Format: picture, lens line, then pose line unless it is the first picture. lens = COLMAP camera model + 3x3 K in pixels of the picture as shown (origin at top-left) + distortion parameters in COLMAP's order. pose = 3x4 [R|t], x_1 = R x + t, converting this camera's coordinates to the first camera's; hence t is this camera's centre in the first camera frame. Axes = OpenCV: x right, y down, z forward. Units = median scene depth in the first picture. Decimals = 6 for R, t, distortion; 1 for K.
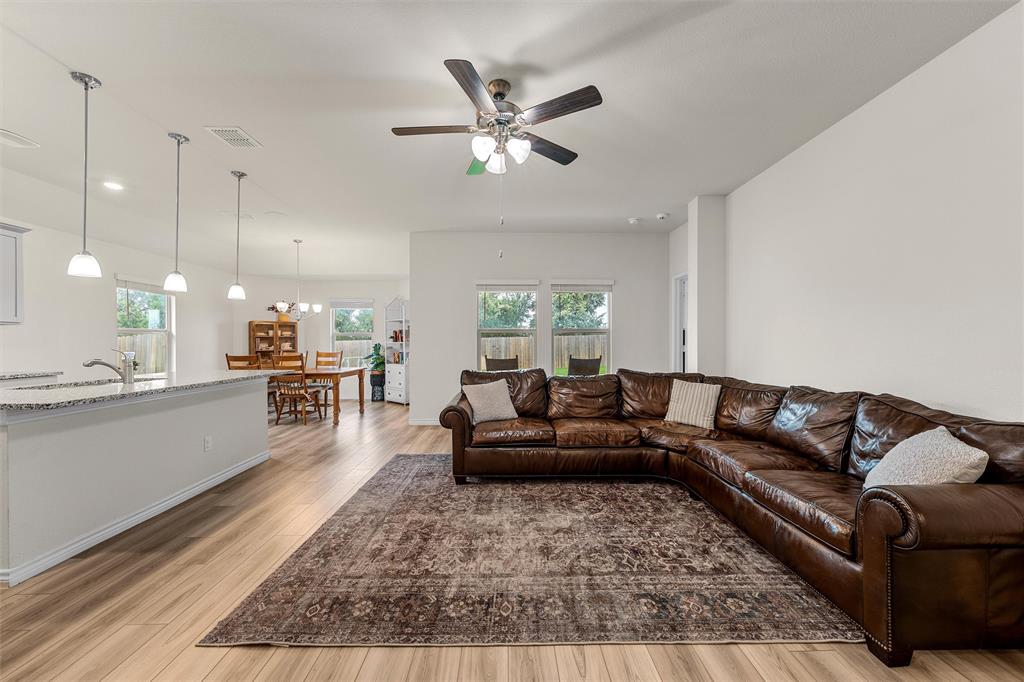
lens RADIAL K [[385.9, 0, 514.2], [0, 385.9, 343.3], [0, 0, 1]] dist [-0.001028, 0.000006]
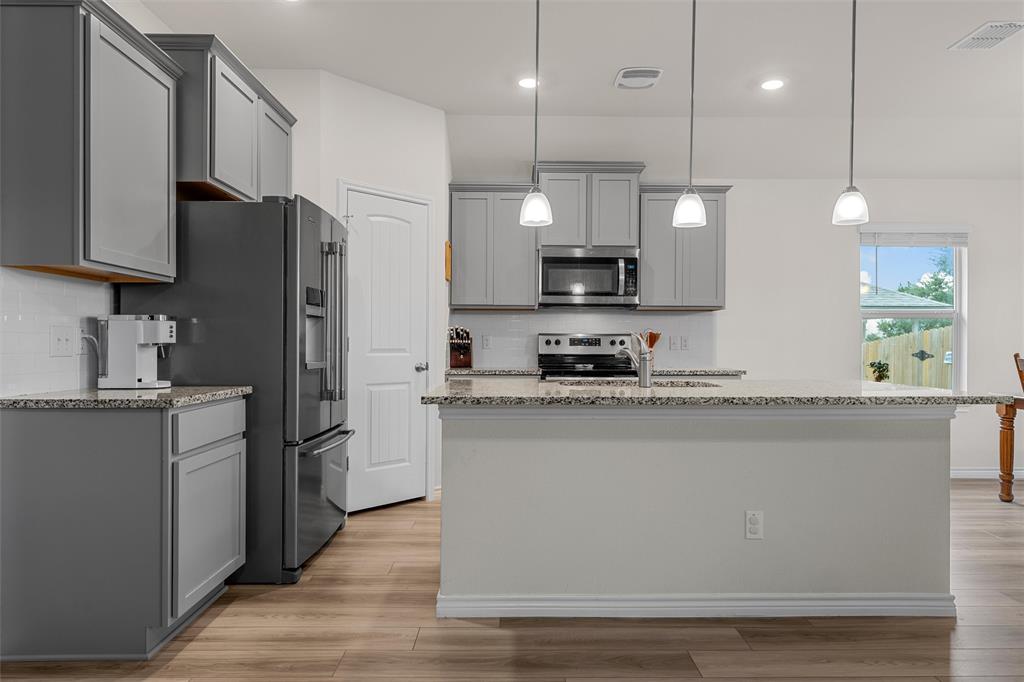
lens RADIAL K [[621.0, 0, 513.8], [0, 621.0, 346.2], [0, 0, 1]] dist [0.001608, 0.000370]
pose [[-0.016175, 0.005452, -0.999854, 0.004491], [-0.006044, 0.999966, 0.005551, 0.024240], [0.999851, 0.006133, -0.016142, 0.591758]]
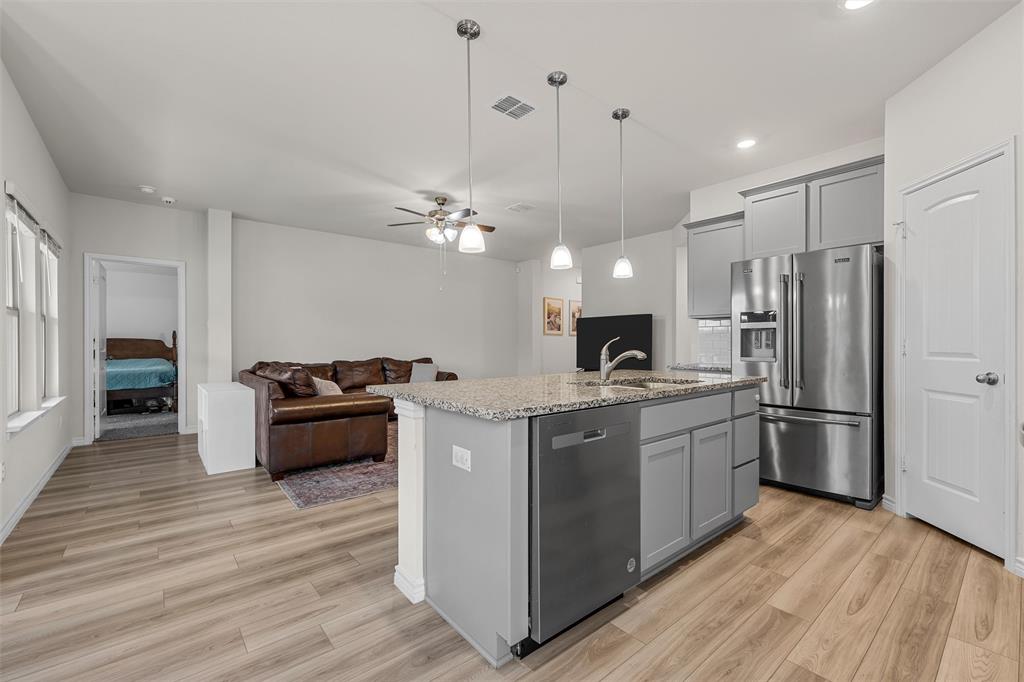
lens RADIAL K [[435.9, 0, 512.0], [0, 435.9, 341.0], [0, 0, 1]] dist [-0.001221, -0.000075]
pose [[-0.626695, 0.005876, 0.779242, -1.186298], [0.006092, 0.999978, -0.002641, 0.015954], [-0.779240, 0.003092, -0.626717, 1.285367]]
